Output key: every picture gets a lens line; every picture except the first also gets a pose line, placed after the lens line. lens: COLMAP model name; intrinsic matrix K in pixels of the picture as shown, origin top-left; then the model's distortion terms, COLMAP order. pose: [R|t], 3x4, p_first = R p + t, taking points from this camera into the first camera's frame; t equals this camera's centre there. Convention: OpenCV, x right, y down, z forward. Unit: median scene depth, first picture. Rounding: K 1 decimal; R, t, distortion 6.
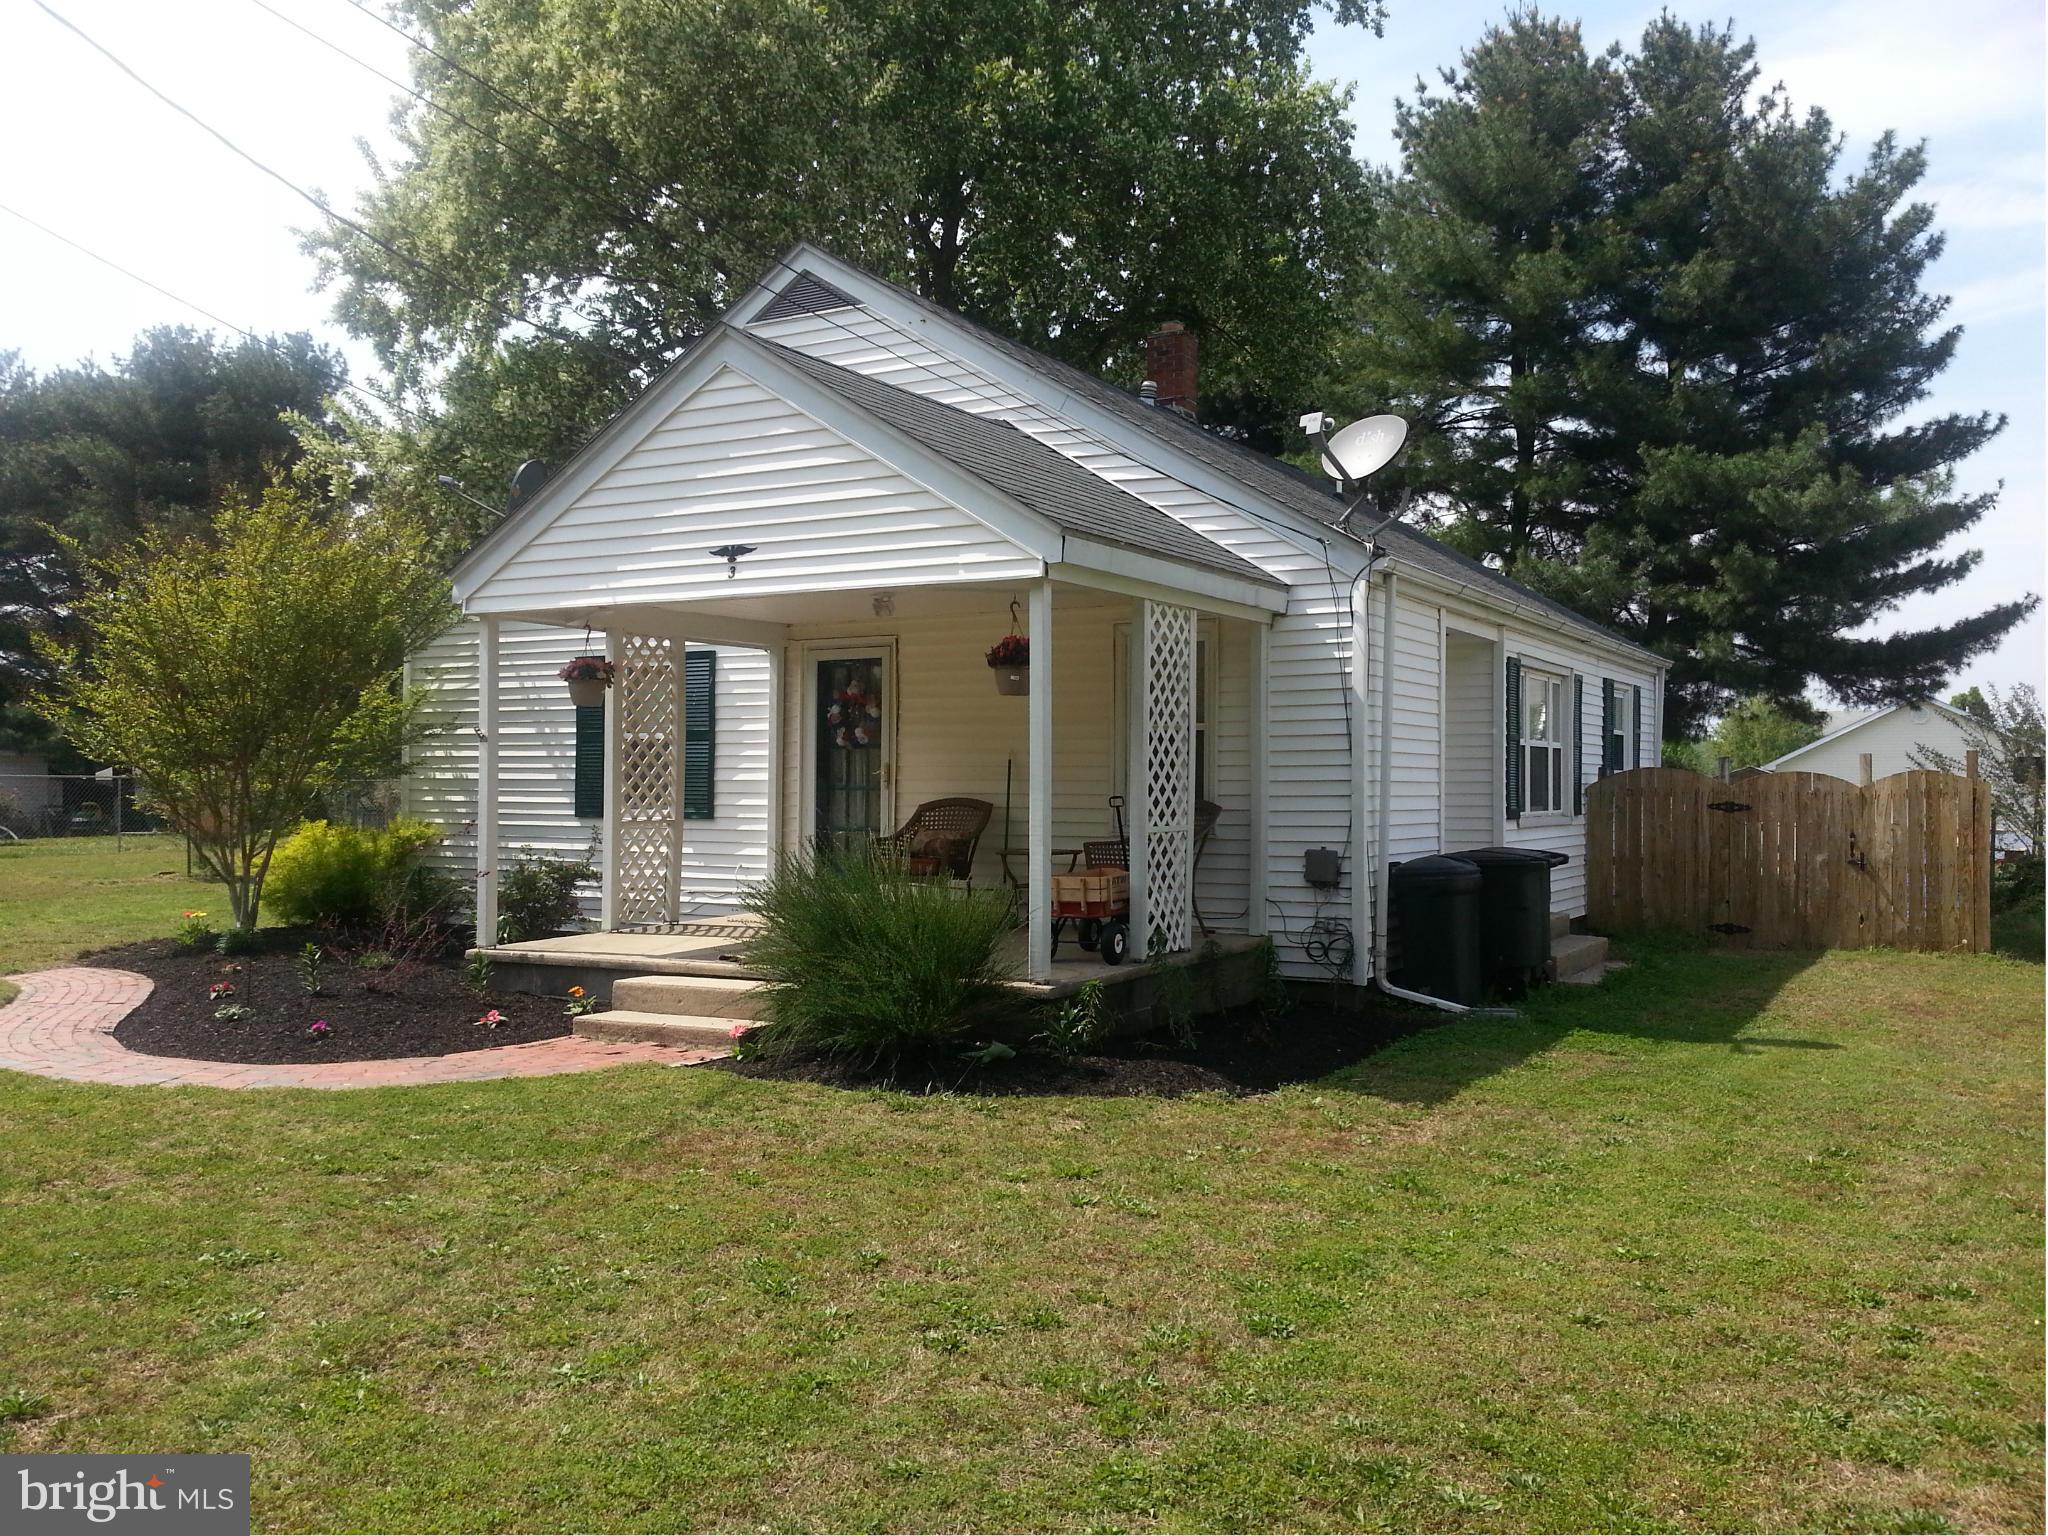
lens RADIAL K [[1643.9, 0, 1063.1], [0, 1643.9, 774.6], [0, 0, 1]] dist [0.114741, -0.184591]
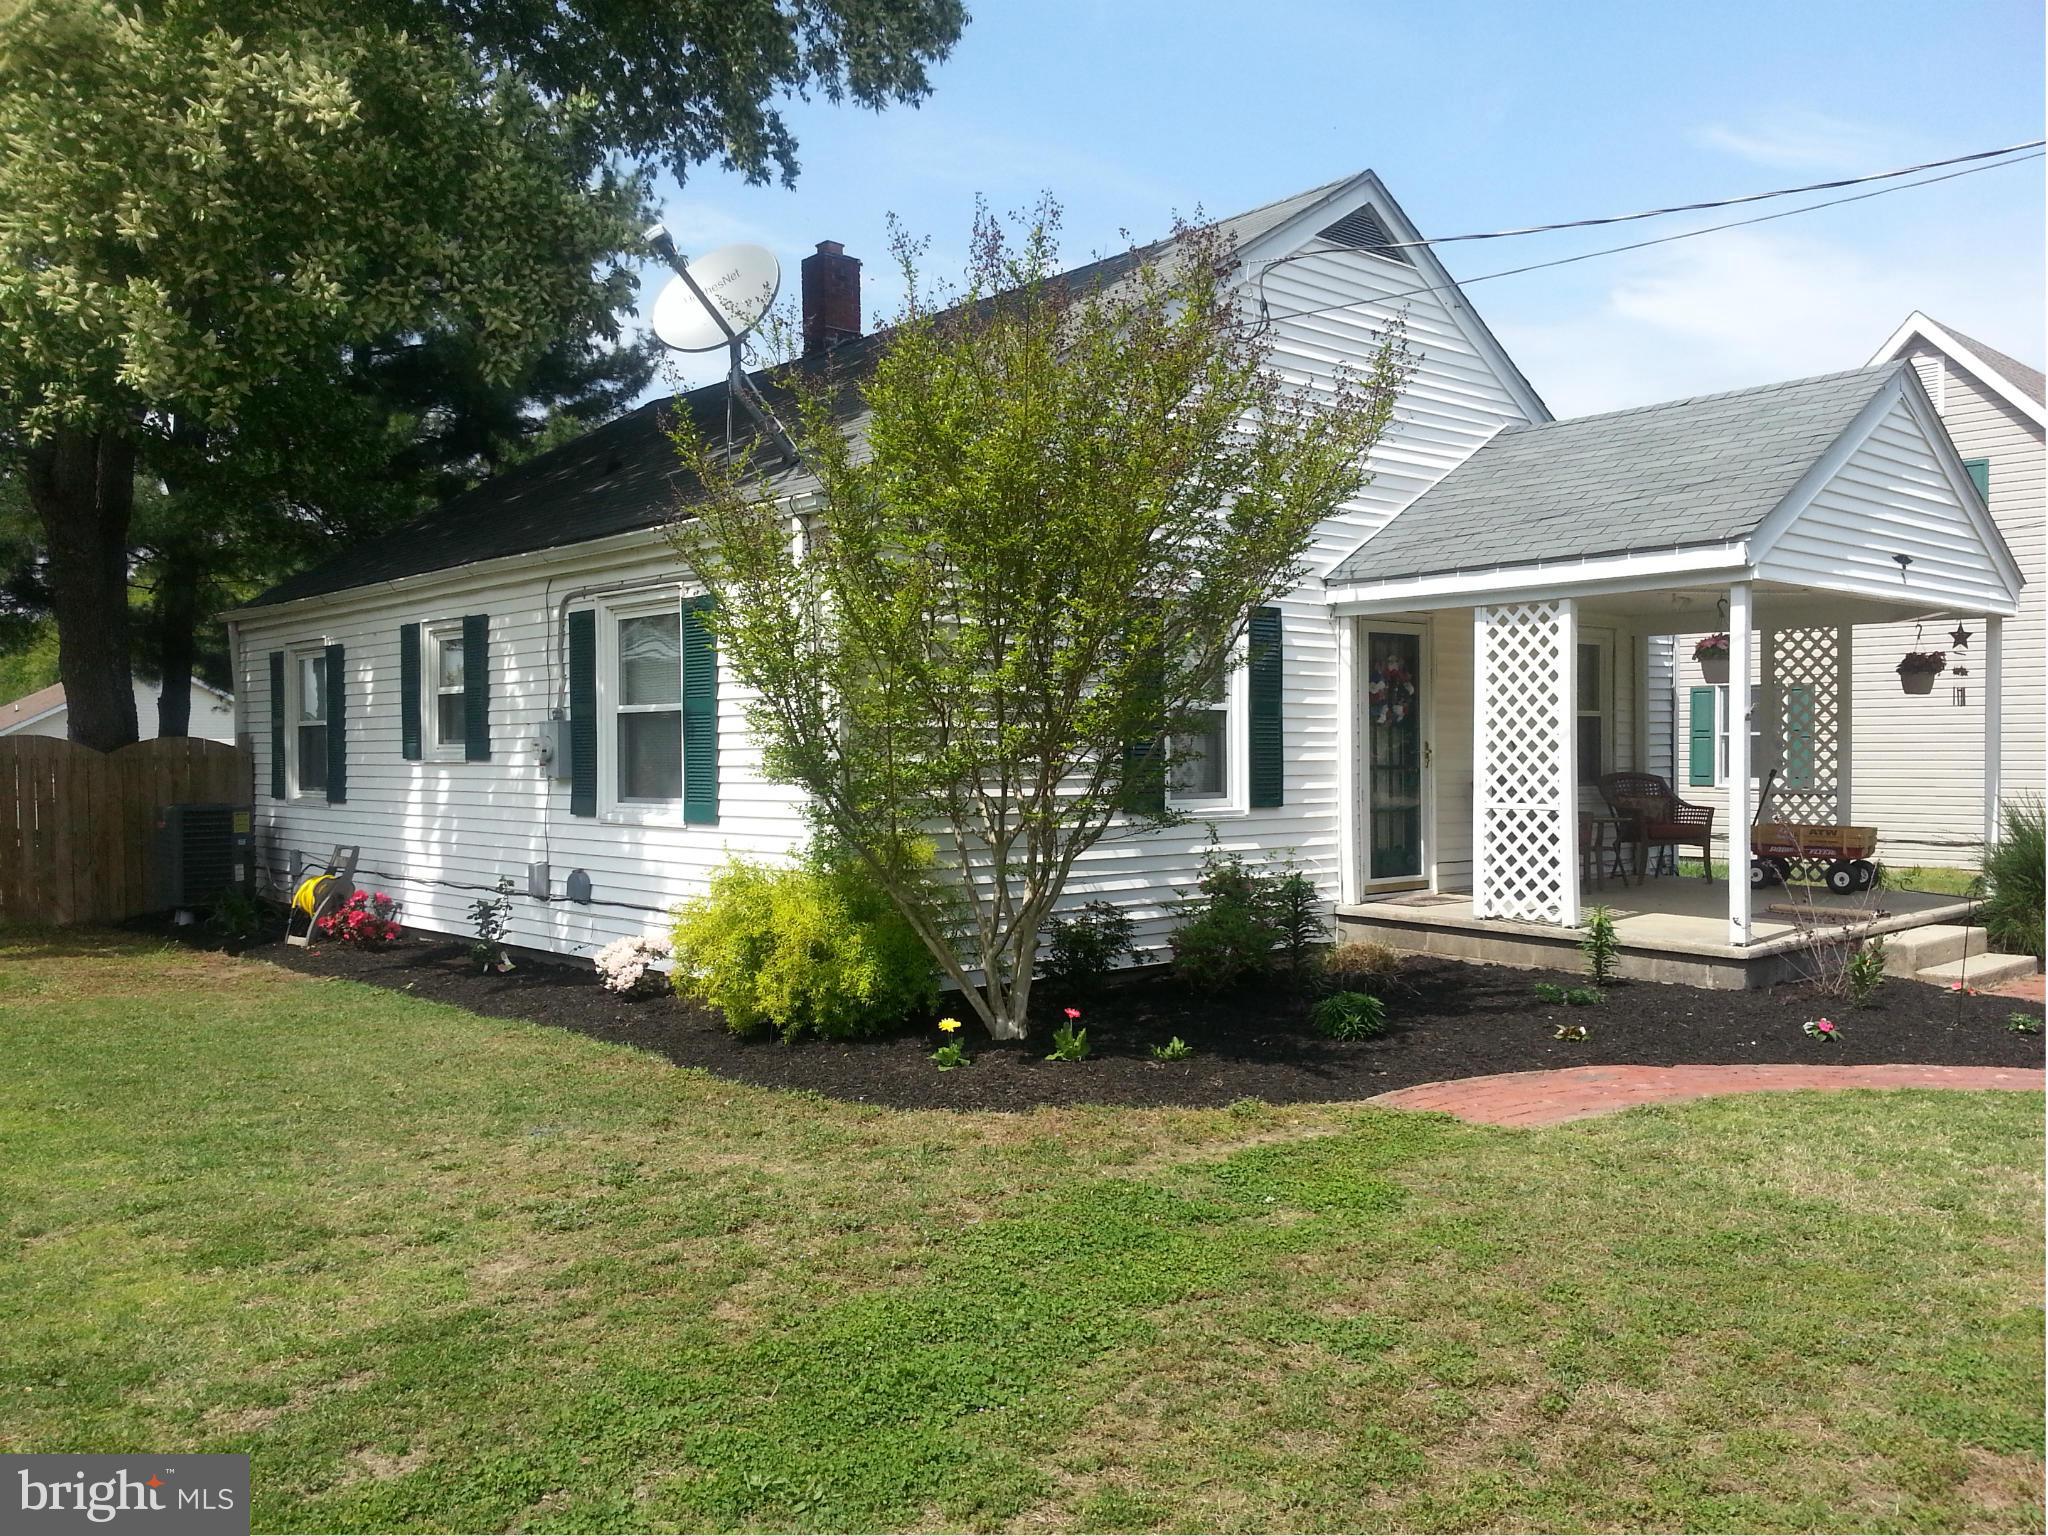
lens RADIAL K [[1643.9, 0, 1063.1], [0, 1643.9, 774.6], [0, 0, 1]] dist [0.114741, -0.184591]
pose [[0.285522, -0.014977, 0.958255, -1.059201], [0.004105, 0.999888, 0.014405, -0.002125], [-0.958363, -0.000179, 0.285552, 0.866584]]
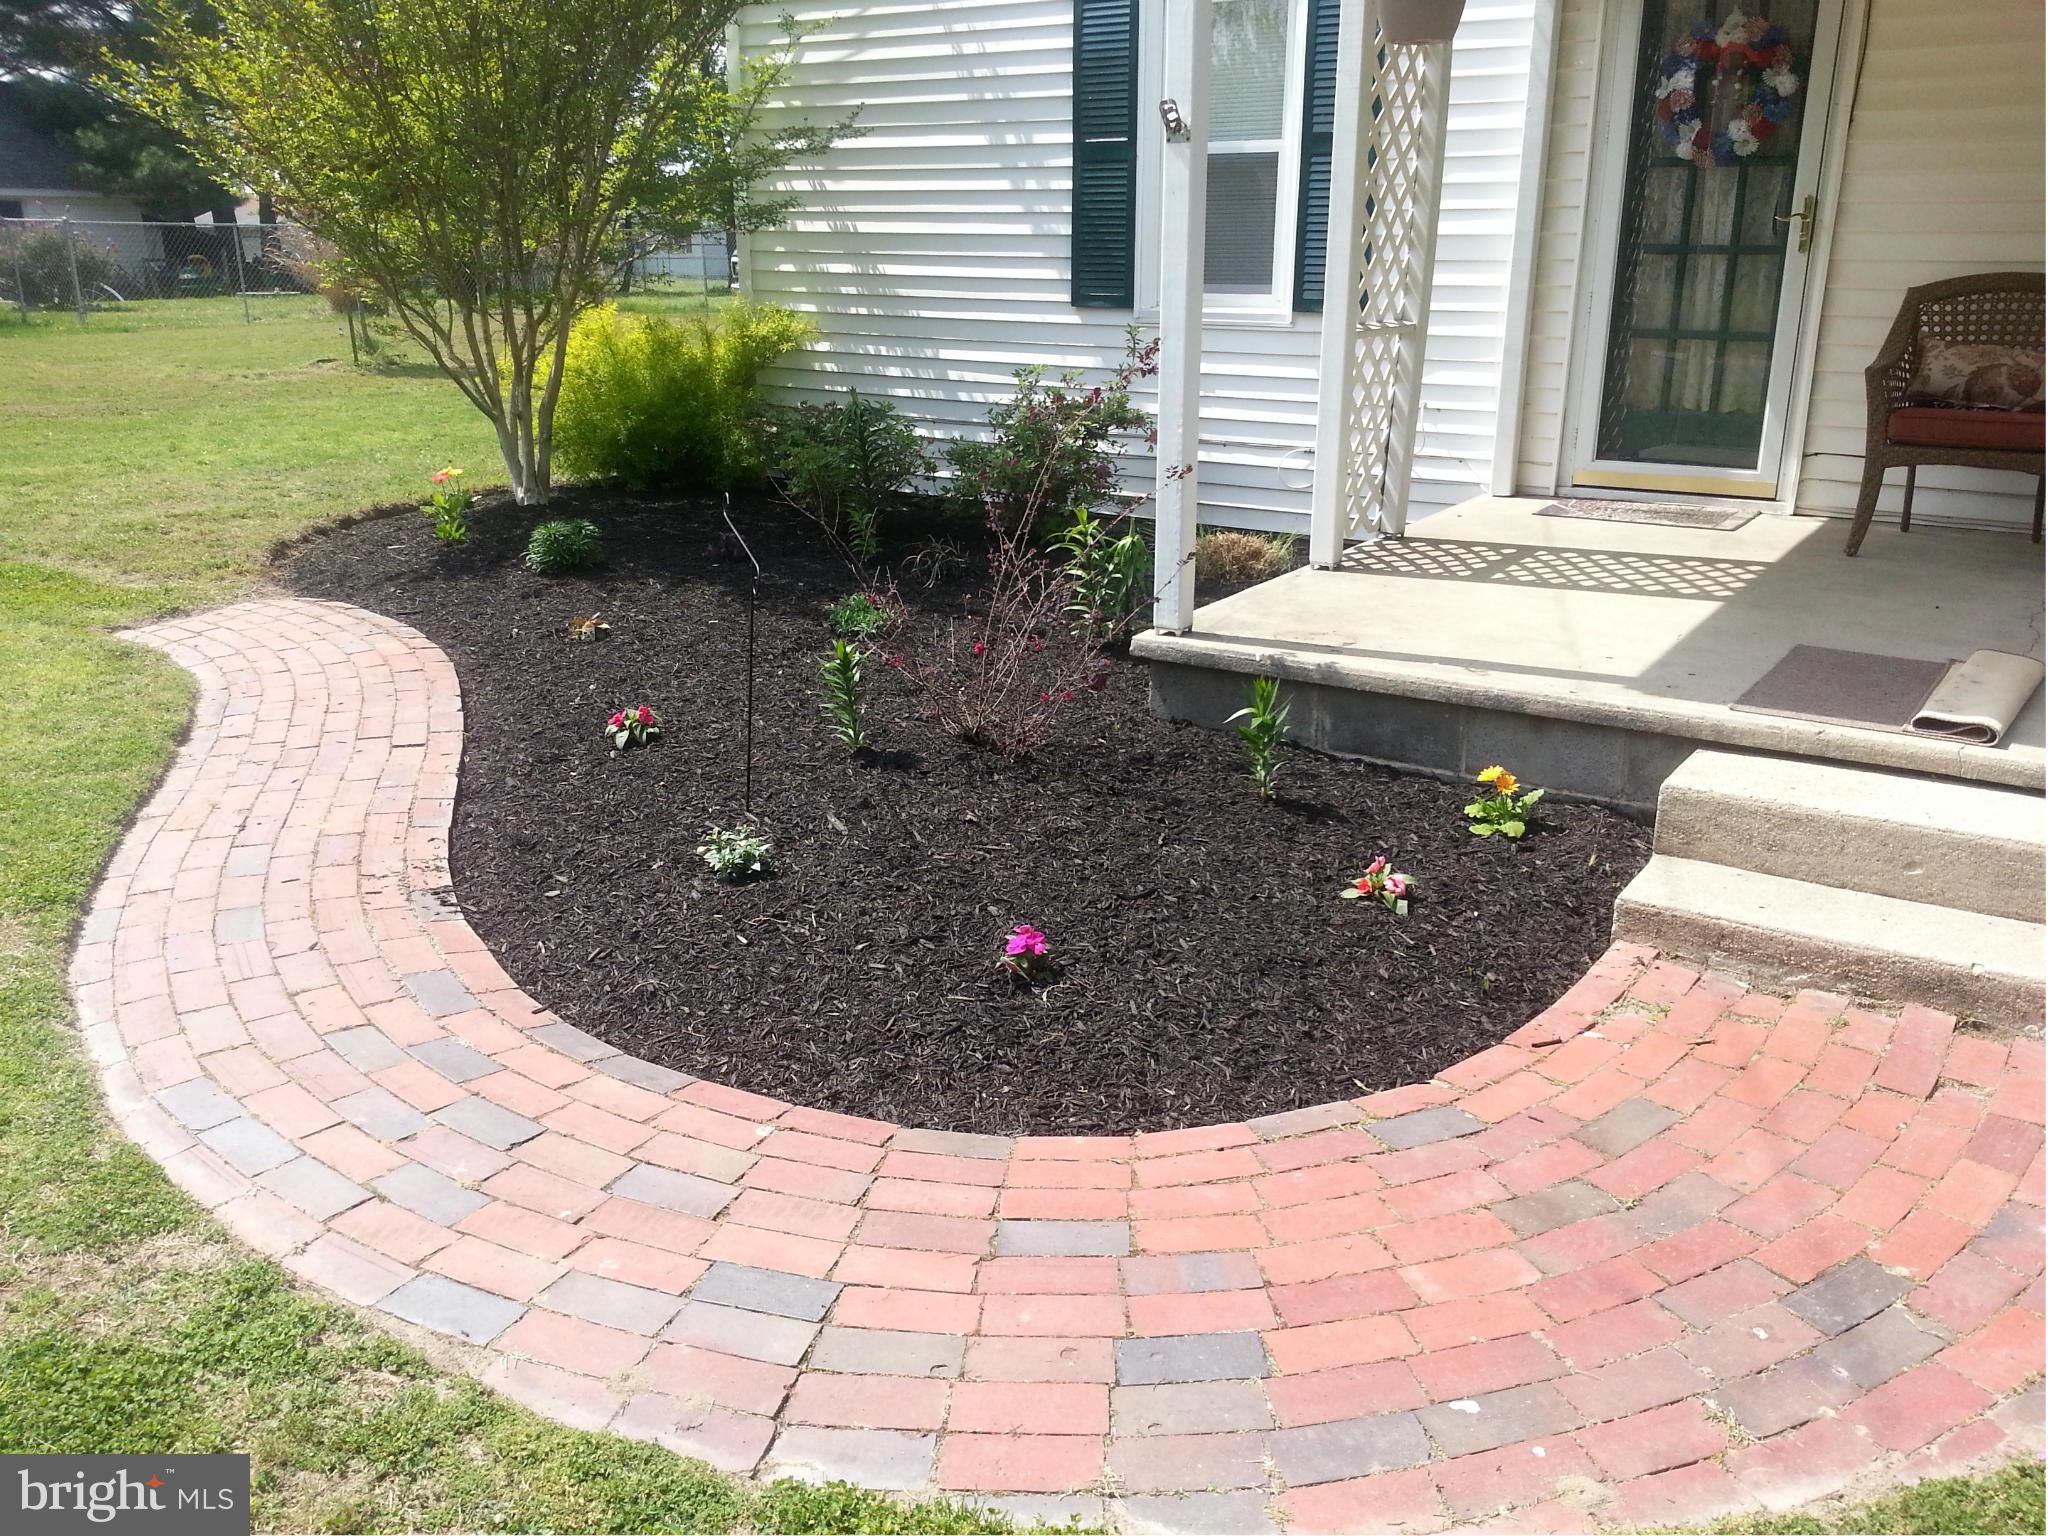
lens RADIAL K [[1643.9, 0, 1063.1], [0, 1643.9, 774.6], [0, 0, 1]] dist [0.114741, -0.184591]
pose [[0.998071, 0.018697, -0.059201, -0.275065], [0.000903, 0.949100, 0.314974, -0.000623], [0.062077, -0.314420, 0.947252, 0.439426]]
